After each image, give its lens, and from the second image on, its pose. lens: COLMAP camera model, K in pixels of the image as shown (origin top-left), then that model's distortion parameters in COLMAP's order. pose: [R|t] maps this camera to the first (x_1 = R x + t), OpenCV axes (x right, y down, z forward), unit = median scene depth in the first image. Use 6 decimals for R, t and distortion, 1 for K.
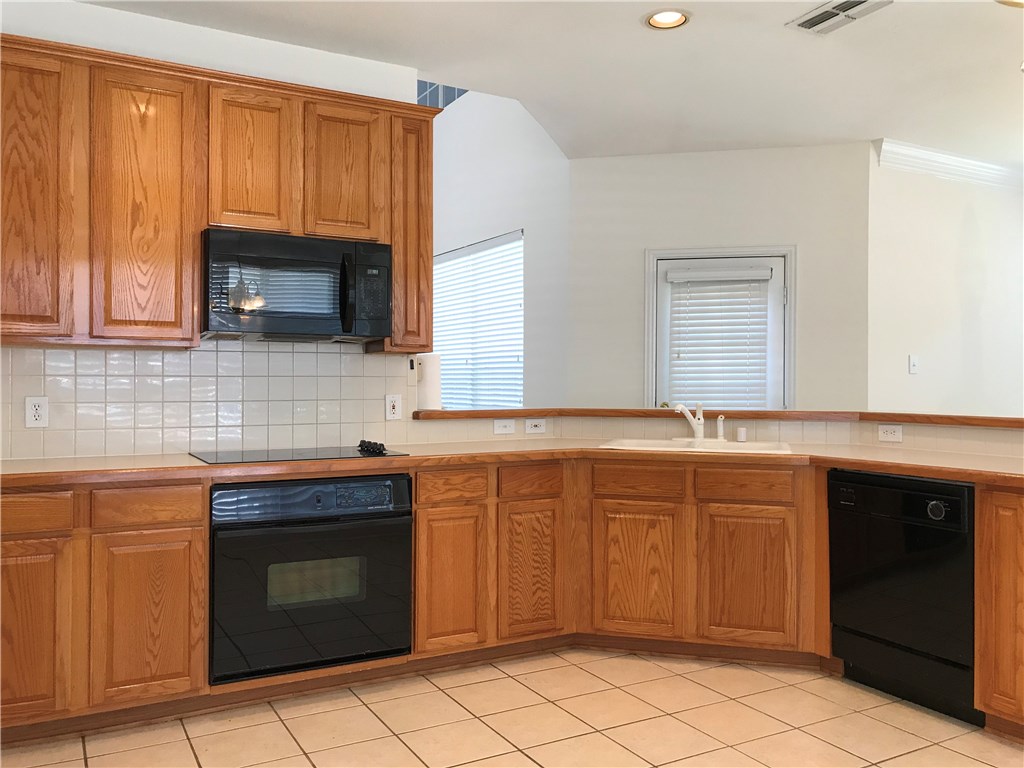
lens RADIAL K [[848.2, 0, 512.0], [0, 848.2, 384.0], [0, 0, 1]] dist [0.022169, -0.009211]
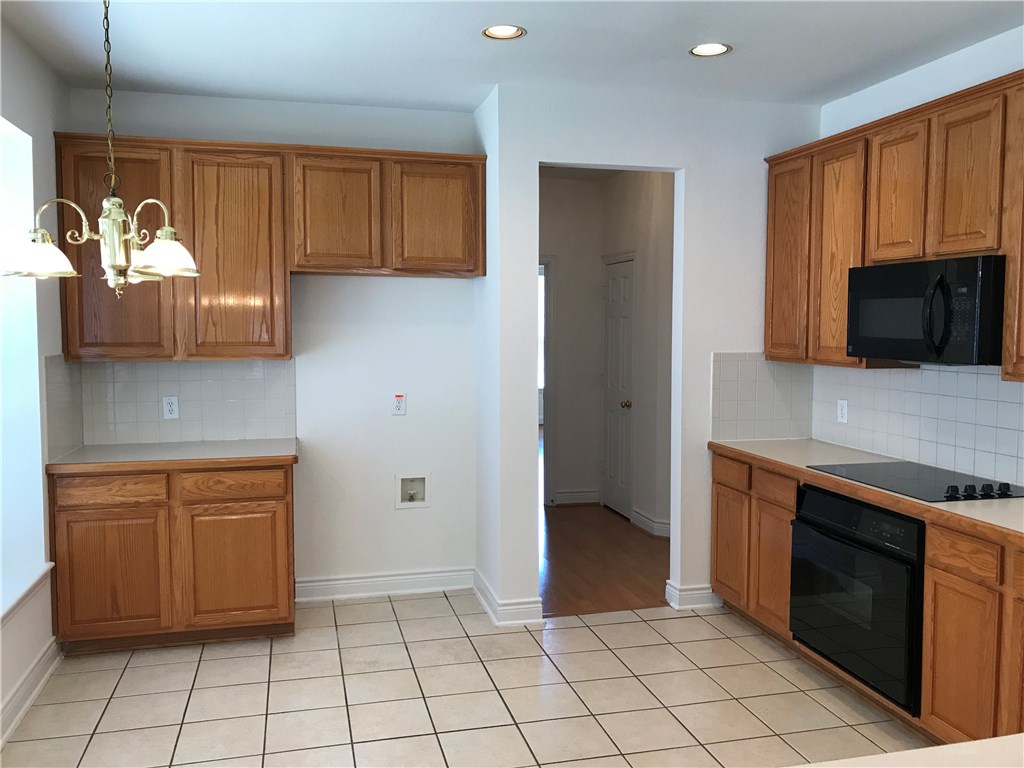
lens RADIAL K [[848.2, 0, 512.0], [0, 848.2, 384.0], [0, 0, 1]] dist [0.022169, -0.009211]
pose [[-0.255583, 0.070808, -0.964191, 0.849624], [-0.000590, 0.997303, 0.073396, -0.105341], [0.966787, 0.019328, -0.254852, 0.815806]]
